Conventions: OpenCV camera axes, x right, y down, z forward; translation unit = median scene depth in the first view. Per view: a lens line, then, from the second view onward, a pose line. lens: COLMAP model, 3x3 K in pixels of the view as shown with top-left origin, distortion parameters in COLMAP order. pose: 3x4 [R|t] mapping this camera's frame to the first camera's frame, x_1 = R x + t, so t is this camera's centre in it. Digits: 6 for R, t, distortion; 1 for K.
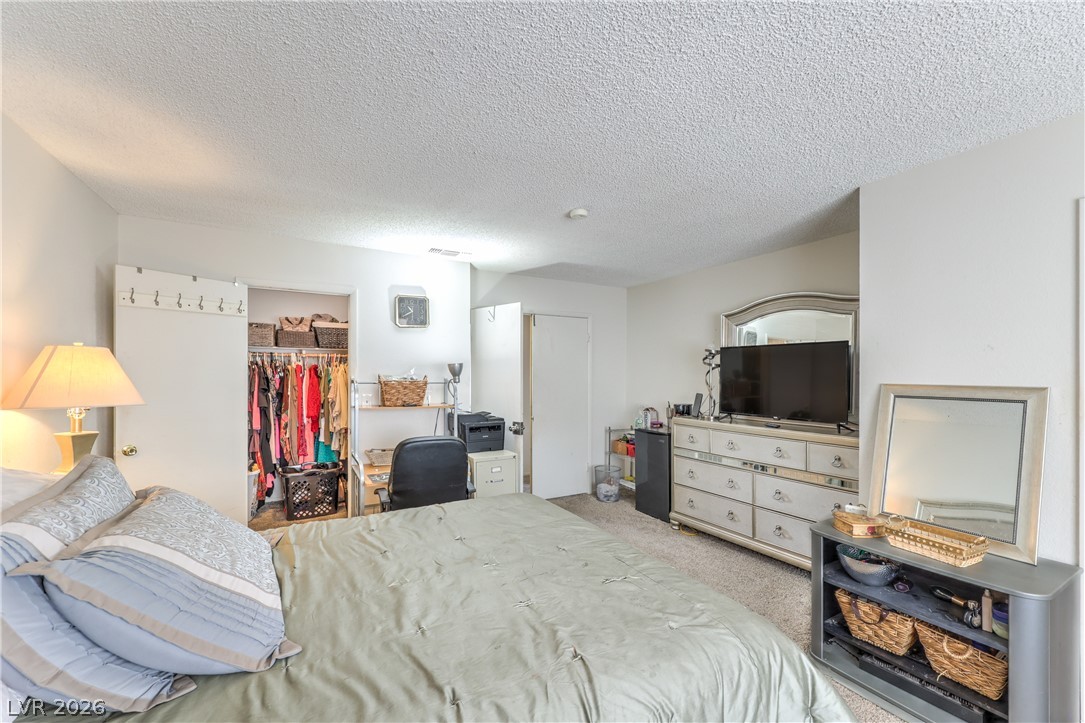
lens RADIAL K [[440.3, 0, 544.0], [0, 440.3, 365.0], [0, 0, 1]] dist [0.000894, 0.000193]
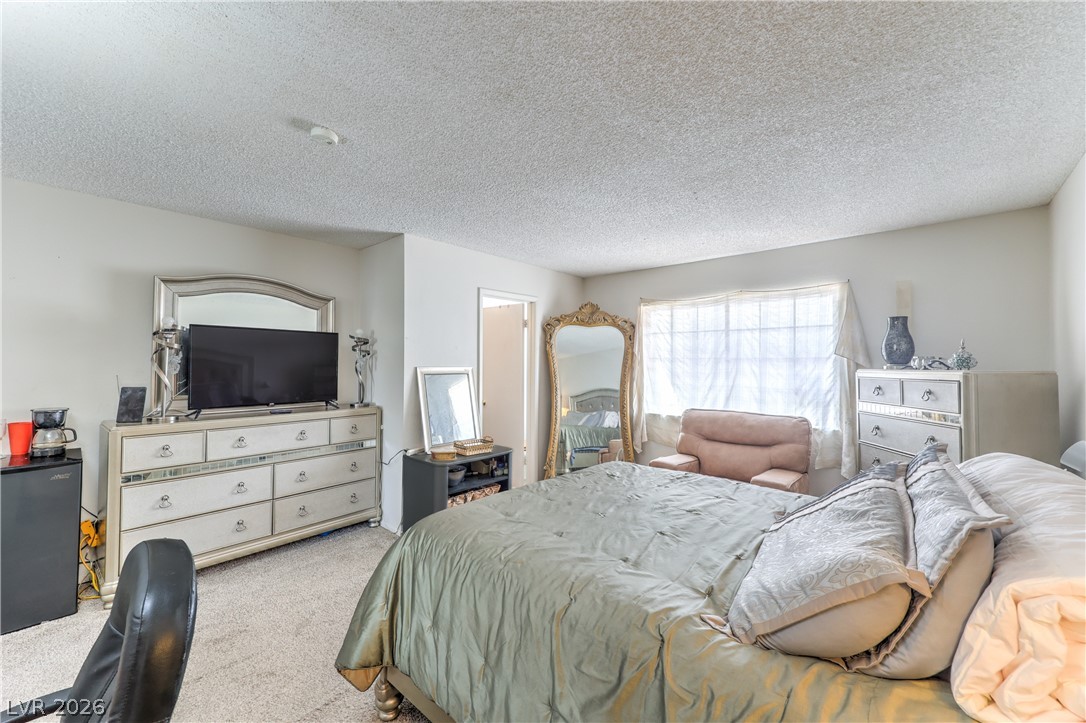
lens RADIAL K [[435.8, 0, 544.8], [0, 435.8, 357.8], [0, 0, 1]] dist [0.003964, 0.000519]
pose [[-0.326424, 0.010876, 0.945161, -1.024125], [-0.027169, 0.999413, -0.020884, 0.035625], [-0.944833, -0.032497, -0.325937, 1.320272]]
